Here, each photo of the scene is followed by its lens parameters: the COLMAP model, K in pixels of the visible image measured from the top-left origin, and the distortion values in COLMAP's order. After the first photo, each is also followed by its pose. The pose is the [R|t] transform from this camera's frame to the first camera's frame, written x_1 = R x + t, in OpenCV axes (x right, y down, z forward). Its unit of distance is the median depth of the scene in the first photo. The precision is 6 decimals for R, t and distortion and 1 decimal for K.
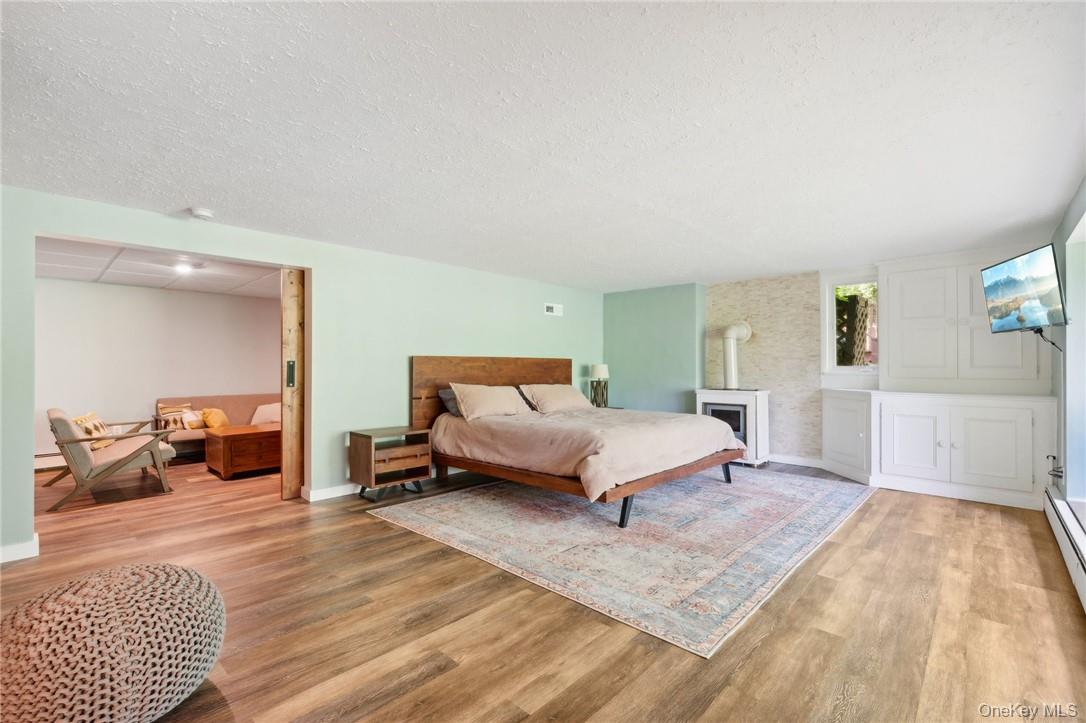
lens RADIAL K [[486.4, 0, 544.6], [0, 486.4, 362.3], [0, 0, 1]] dist [-0.001396, -0.000146]
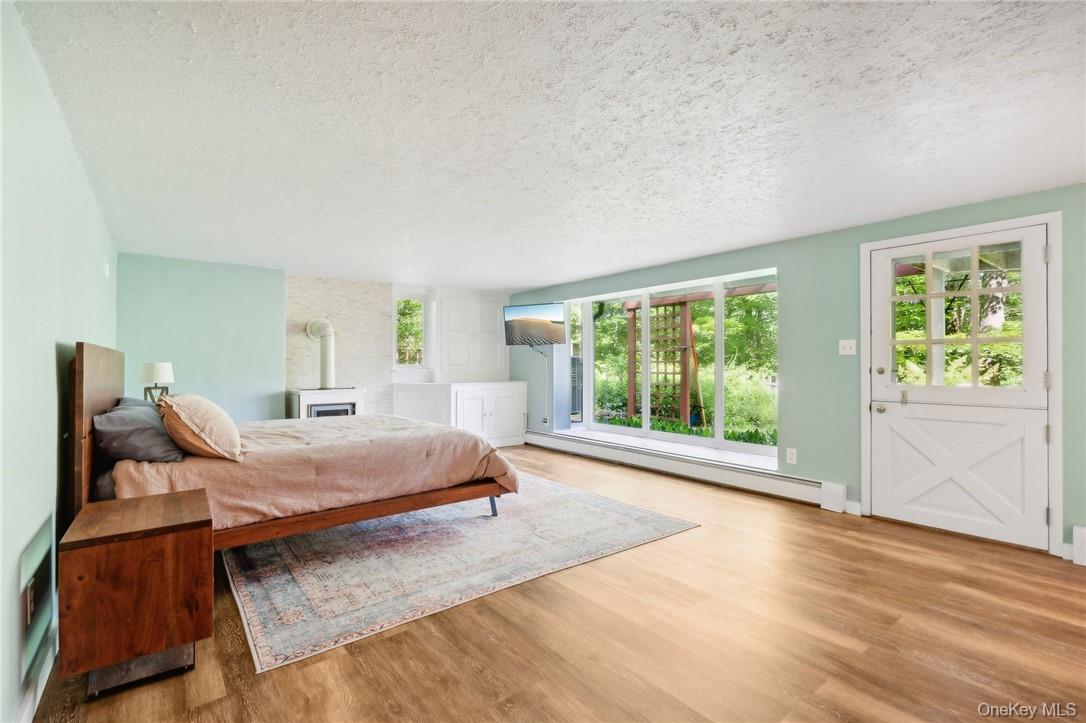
lens RADIAL K [[486.4, 0, 544.6], [0, 486.4, 362.3], [0, 0, 1]] dist [-0.001396, -0.000146]
pose [[0.165992, 0.002867, 0.986123, -0.774598], [-0.005607, 0.999982, -0.001963, 0.003689], [-0.986111, -0.005203, 0.166005, 0.636141]]
